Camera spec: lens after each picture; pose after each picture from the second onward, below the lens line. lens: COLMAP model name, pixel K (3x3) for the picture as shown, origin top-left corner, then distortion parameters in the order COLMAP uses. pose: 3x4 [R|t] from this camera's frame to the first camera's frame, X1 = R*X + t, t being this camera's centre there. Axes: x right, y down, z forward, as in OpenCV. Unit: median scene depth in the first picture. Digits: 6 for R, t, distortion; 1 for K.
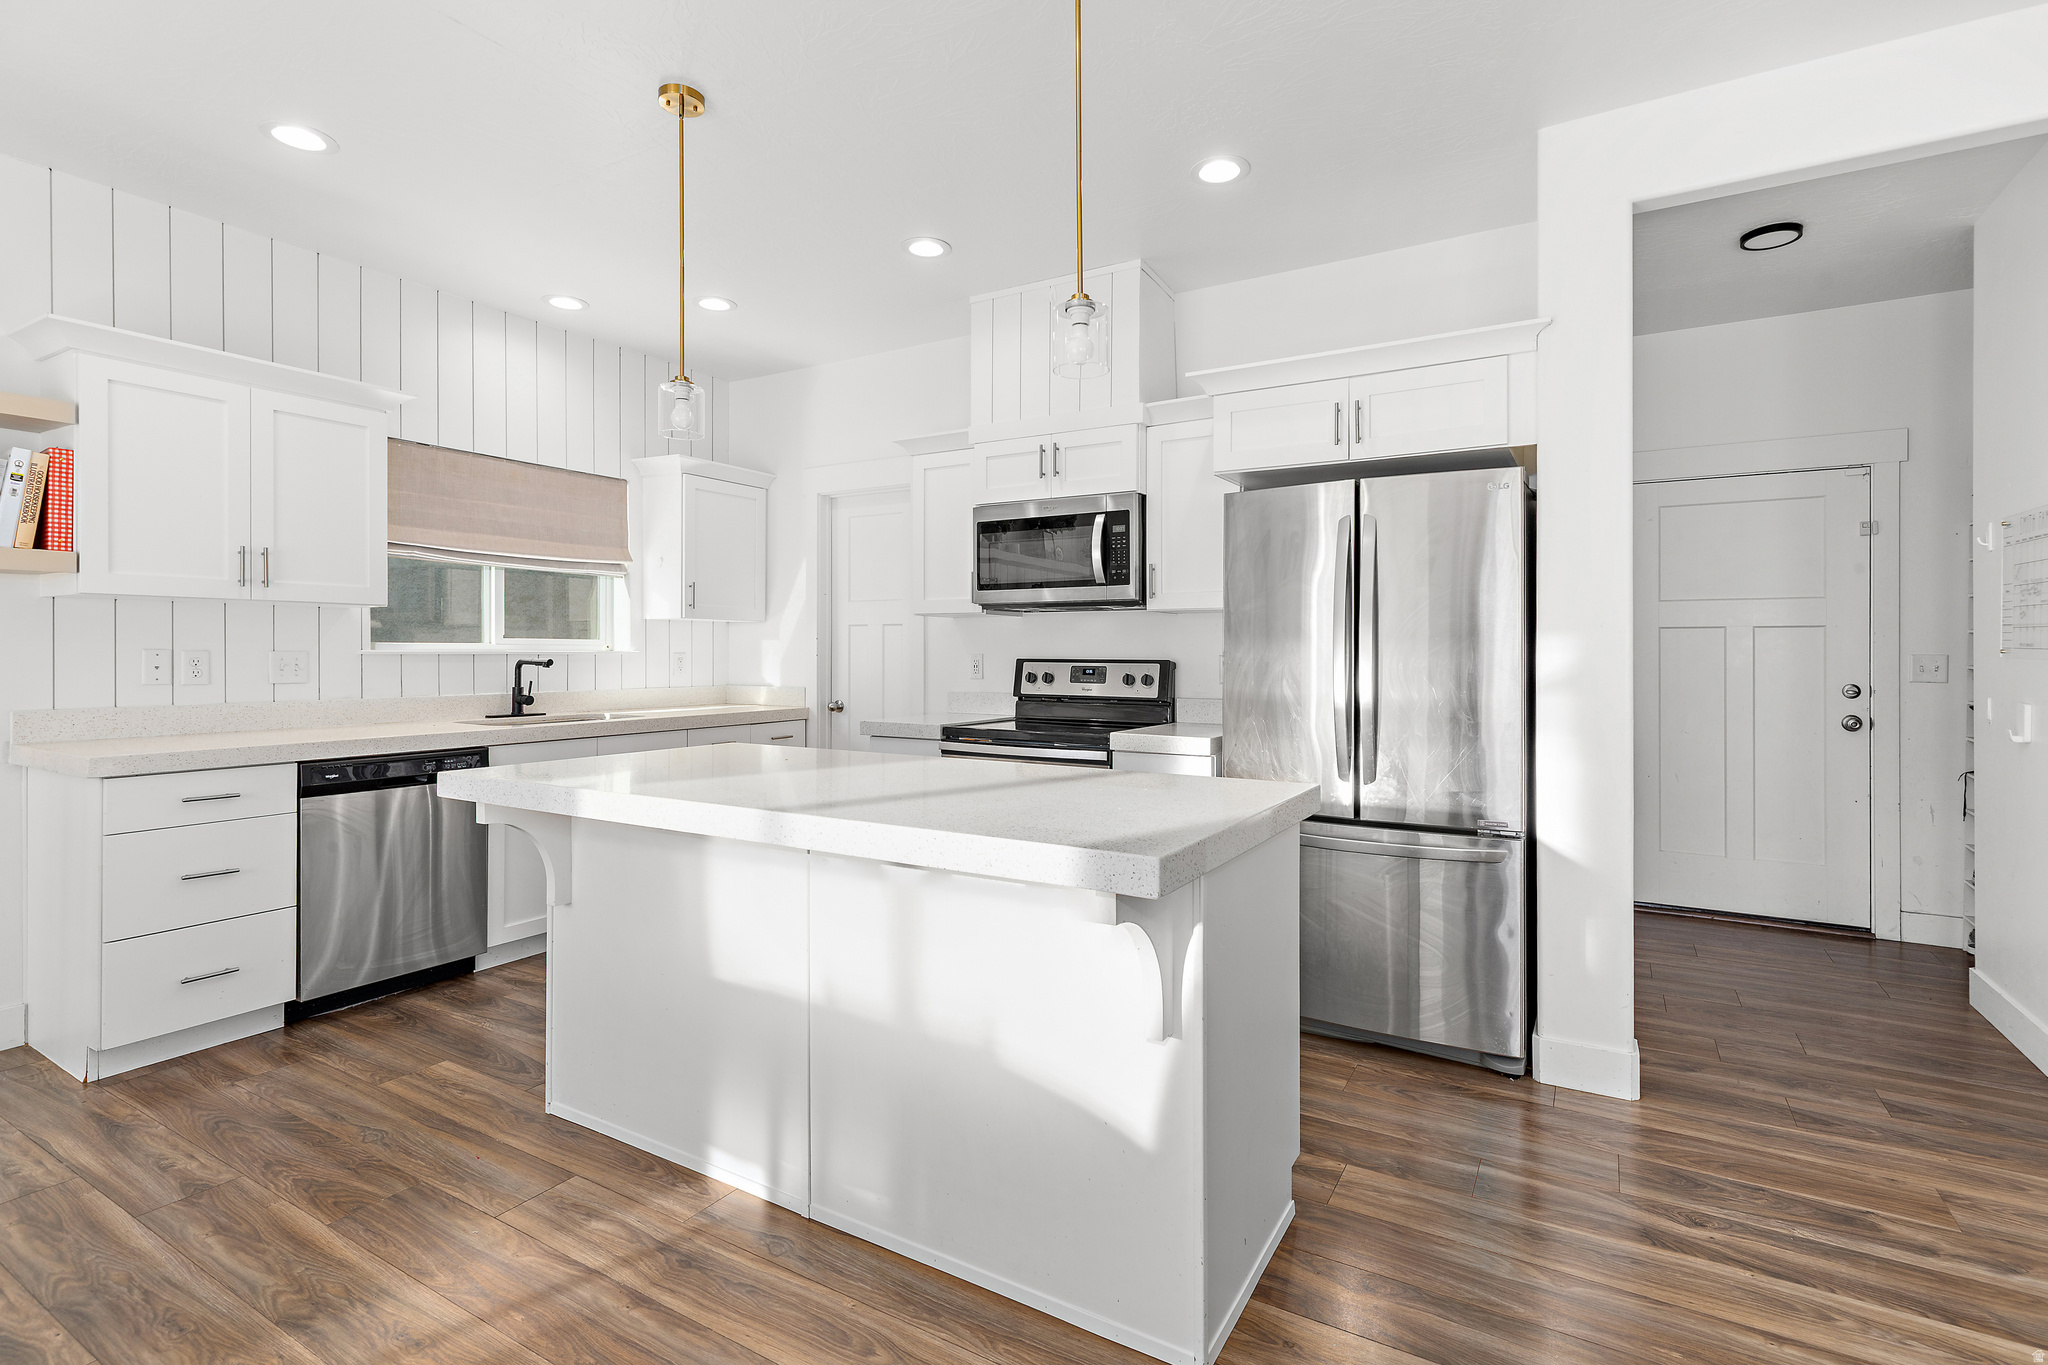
lens RADIAL K [[952.4, 0, 1047.1], [0, 952.4, 655.1], [0, 0, 1]] dist [0.010347, -0.000762]
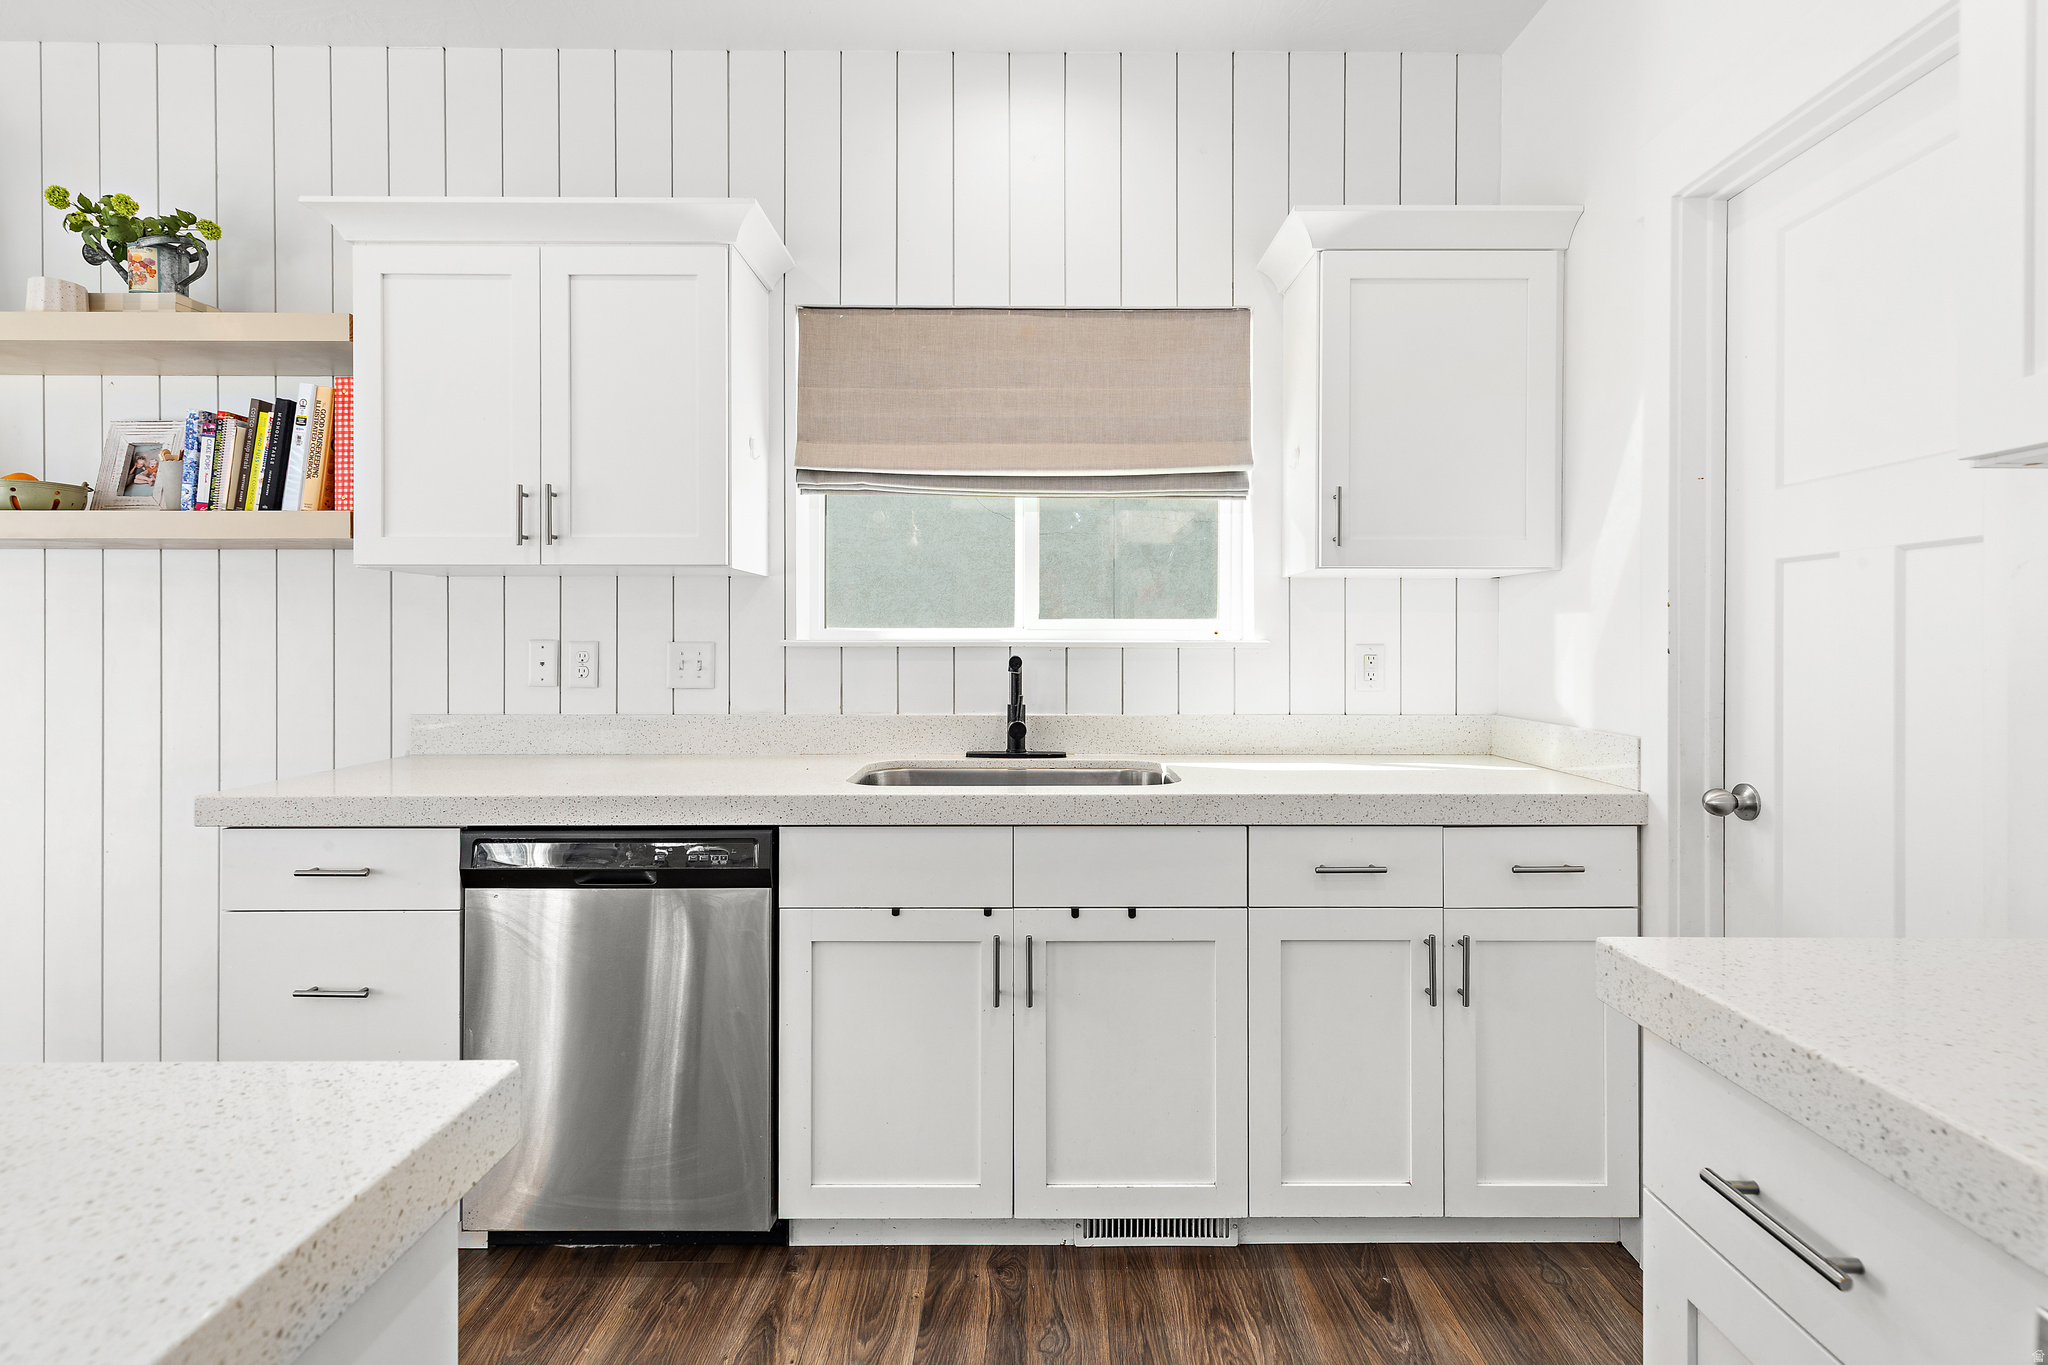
lens RADIAL K [[949.5, 0, 1037.6], [0, 949.5, 642.3], [0, 0, 1]] dist [0.012748, -0.000219]
pose [[0.500183, -0.000460, -0.865920, -0.069364], [-0.002206, 0.999996, -0.001806, -0.002812], [0.865917, 0.002814, 0.500180, 0.840163]]
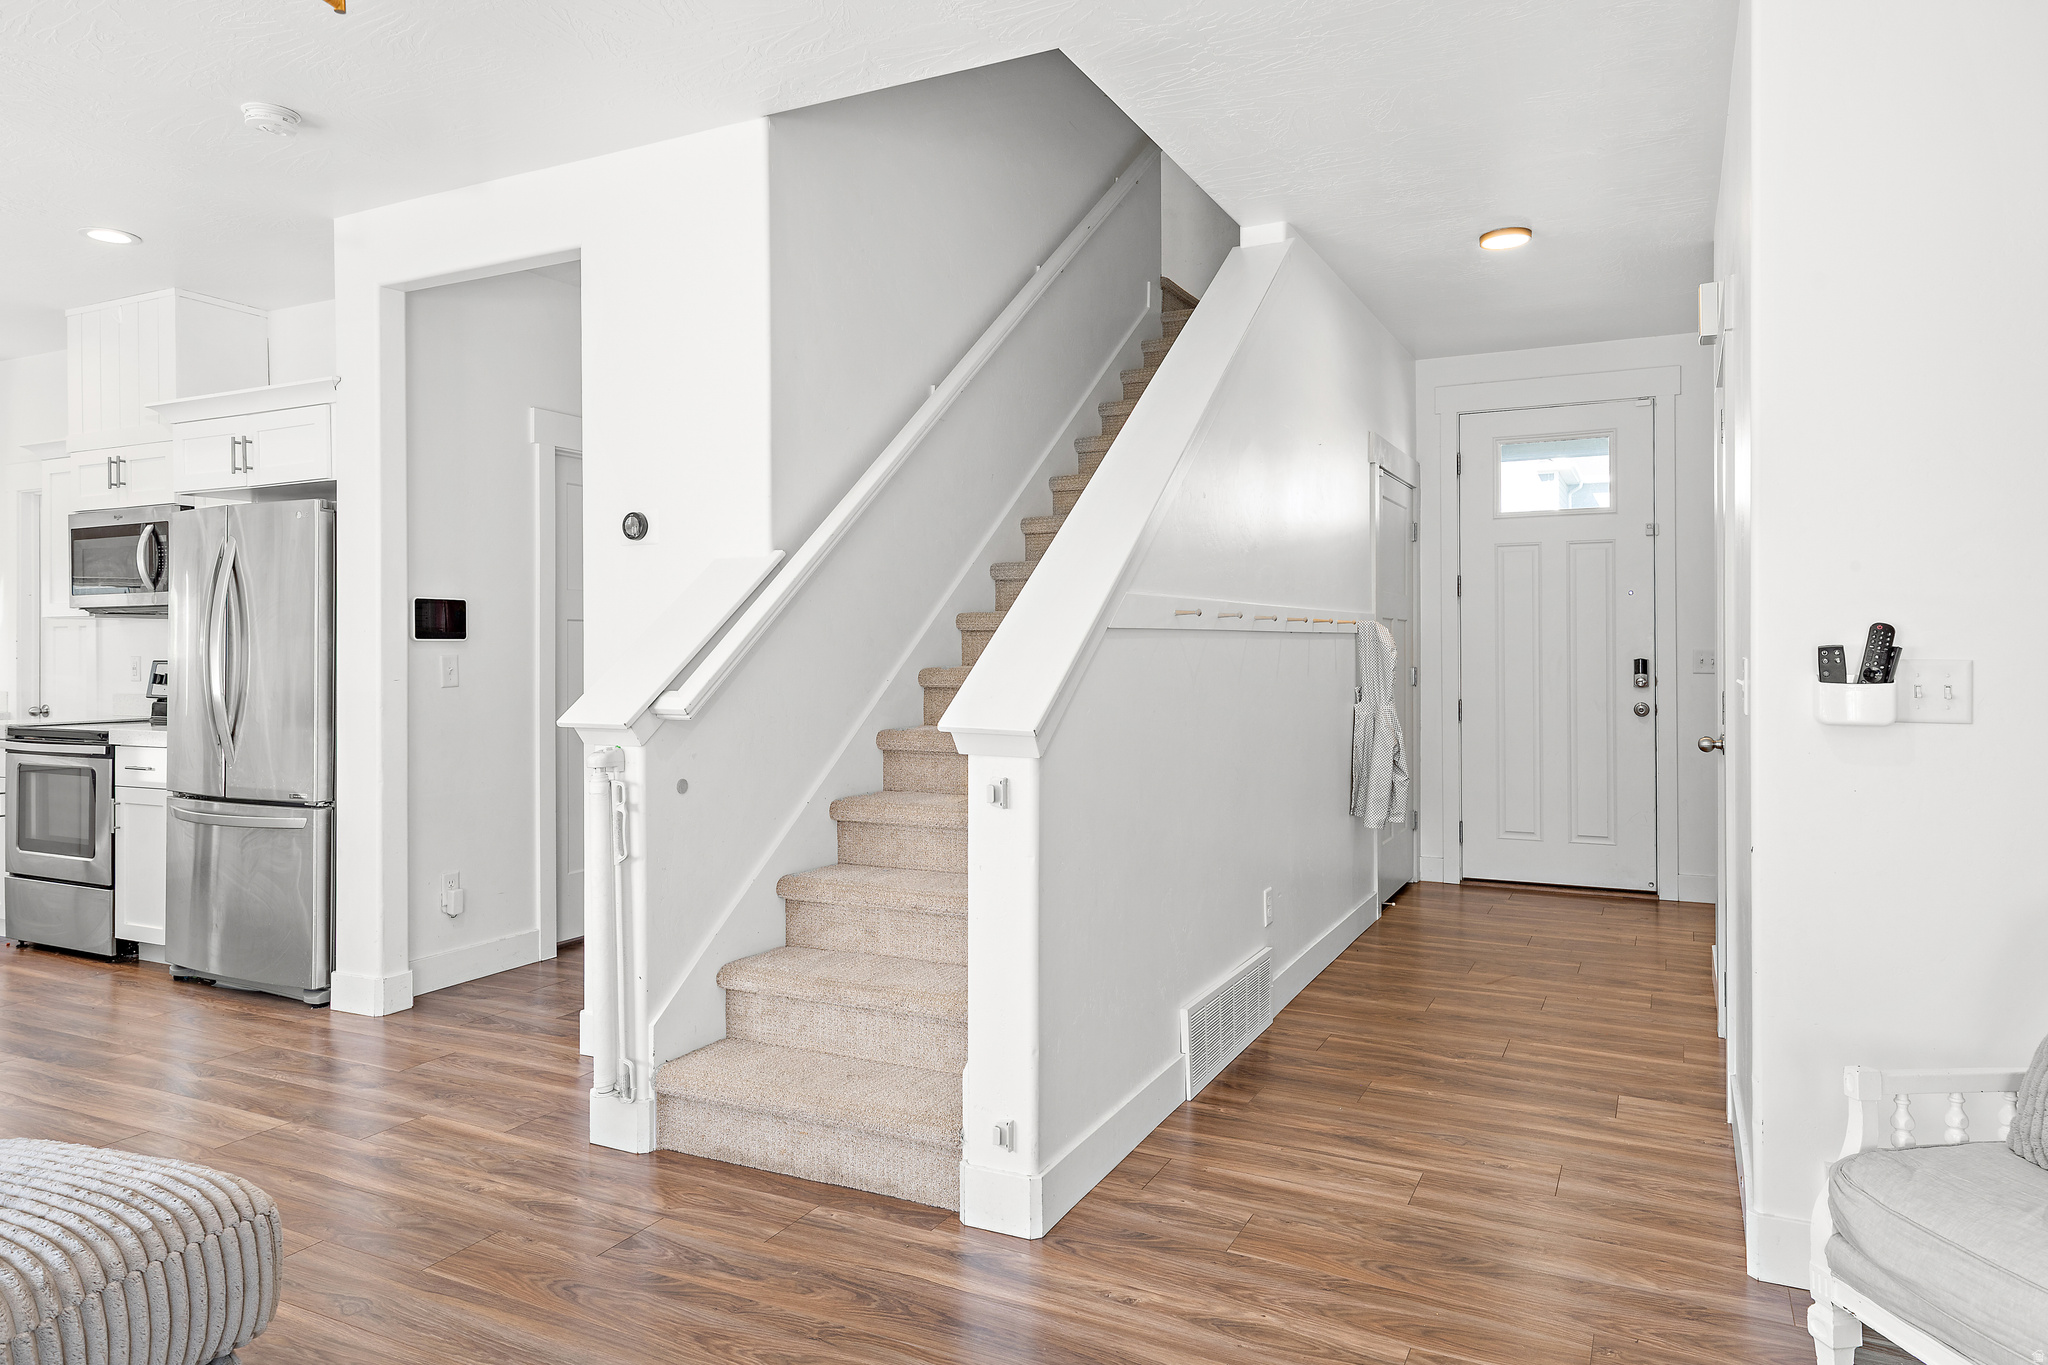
lens RADIAL K [[1279.1, 0, 1014.5], [0, 1279.1, 641.4], [0, 0, 1]] dist [0.036773, -0.000651]
pose [[0.998968, -0.006014, 0.045019, 0.957240], [0.006601, 0.999895, -0.012908, 0.007987], [-0.044936, 0.013192, 0.998903, -0.490911]]
